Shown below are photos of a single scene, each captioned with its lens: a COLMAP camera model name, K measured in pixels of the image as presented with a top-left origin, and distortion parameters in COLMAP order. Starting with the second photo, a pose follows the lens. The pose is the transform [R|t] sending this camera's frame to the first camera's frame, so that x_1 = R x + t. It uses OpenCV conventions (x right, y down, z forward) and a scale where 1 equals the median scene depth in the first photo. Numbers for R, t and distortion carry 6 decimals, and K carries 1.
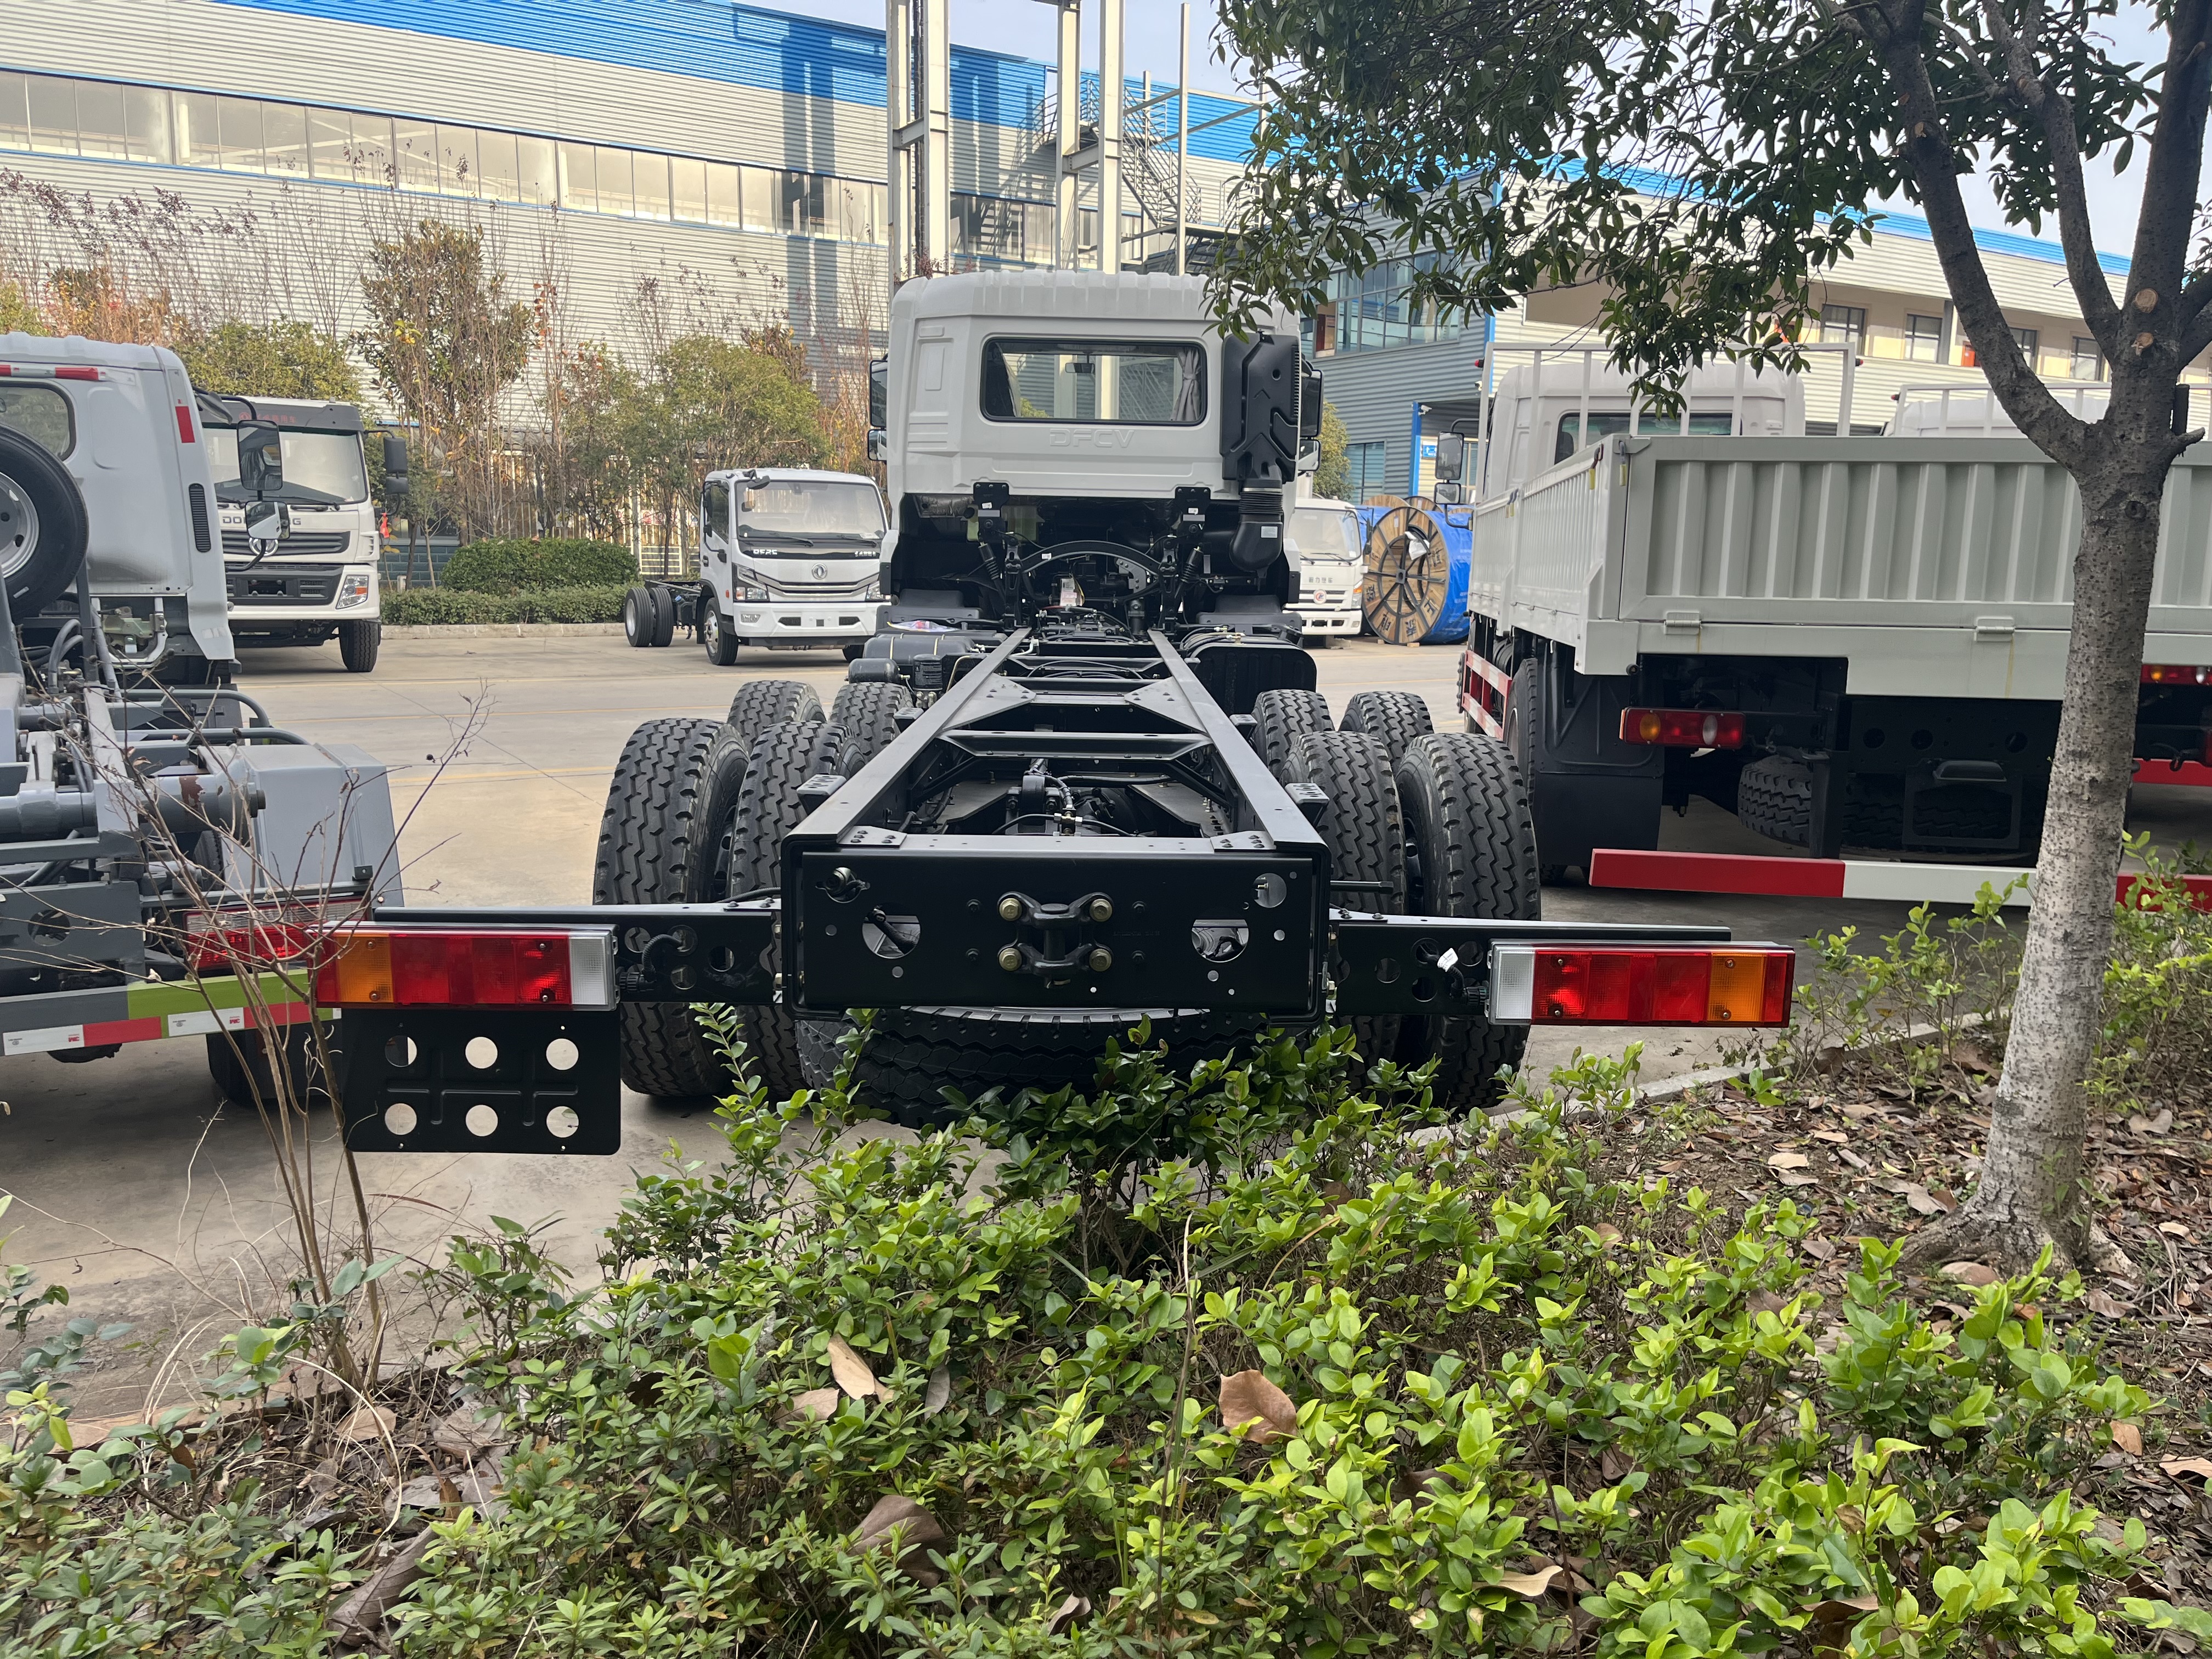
lens RADIAL K [[1678.9, 0, 1098.1], [0, 1678.9, 841.4], [0, 0, 1]] dist [0.079617, -0.109331]
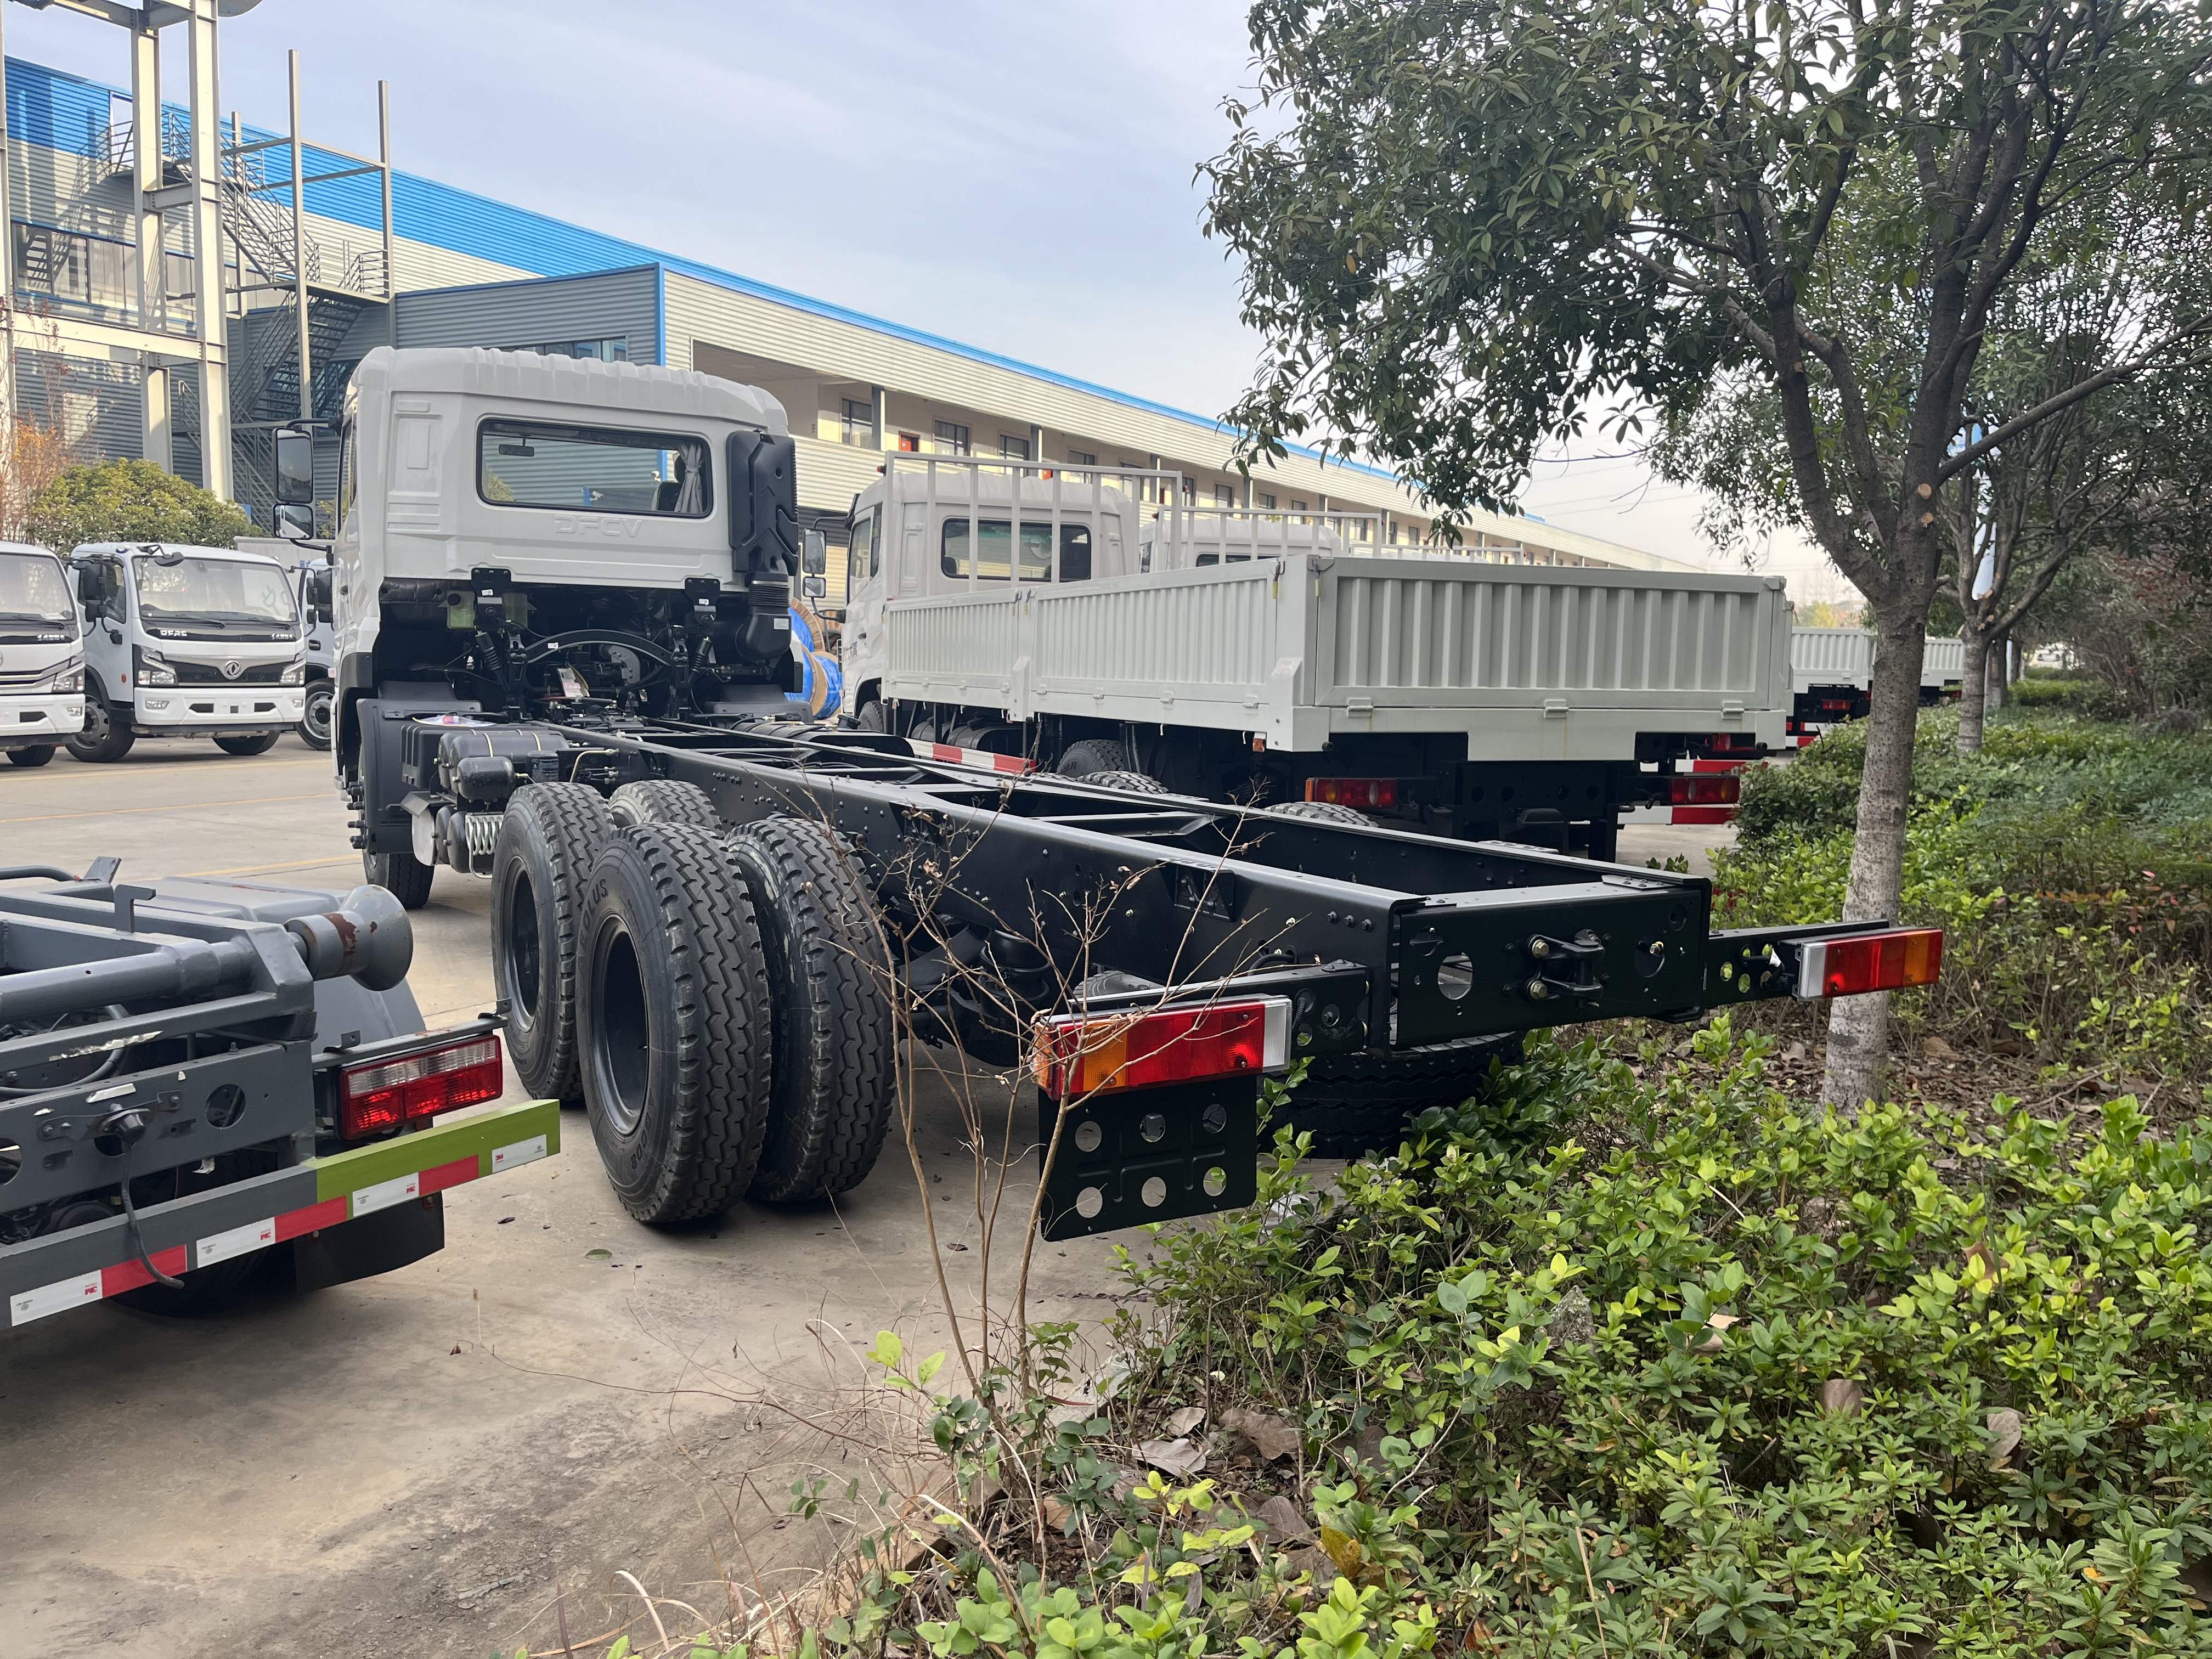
lens RADIAL K [[1678.9, 0, 1098.1], [0, 1678.9, 841.4], [0, 0, 1]] dist [0.079617, -0.109331]
pose [[0.862926, -0.056247, 0.502190, -0.253218], [0.080880, 0.996348, -0.027385, -0.007924], [-0.498816, 0.064248, 0.864323, 0.024897]]
